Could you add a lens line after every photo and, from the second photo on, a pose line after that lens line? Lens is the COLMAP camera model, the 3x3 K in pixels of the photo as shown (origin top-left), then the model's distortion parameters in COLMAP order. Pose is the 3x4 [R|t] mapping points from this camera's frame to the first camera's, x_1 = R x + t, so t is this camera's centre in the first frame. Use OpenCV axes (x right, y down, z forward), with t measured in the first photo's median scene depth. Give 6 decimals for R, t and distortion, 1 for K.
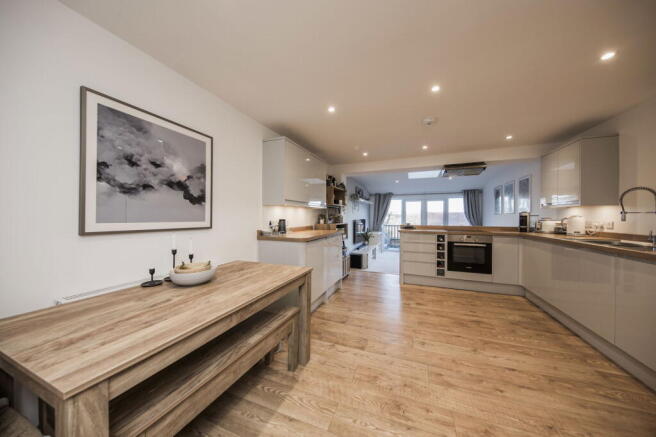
lens RADIAL K [[217.0, 0, 327.9], [0, 217.0, 218.2], [0, 0, 1]] dist [0.001036, -0.000312]
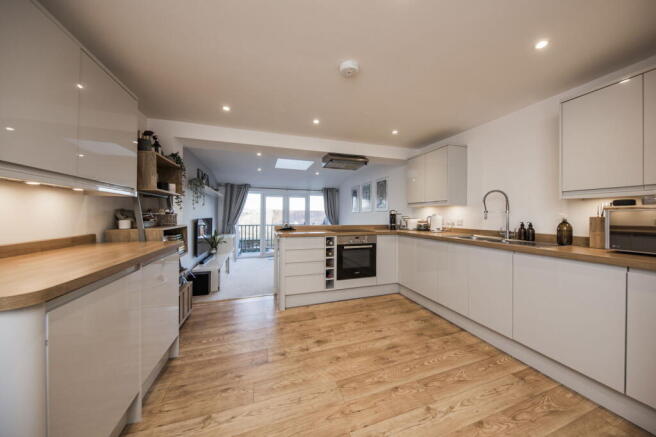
lens RADIAL K [[217.0, 0, 334.4], [0, 217.0, 215.1], [0, 0, 1]] dist [0.001036, -0.000312]
pose [[0.744365, 0.001568, 0.667771, -0.002993], [0.001003, 0.999993, -0.003467, -0.002269], [-0.667772, 0.003251, 0.744359, 0.400939]]
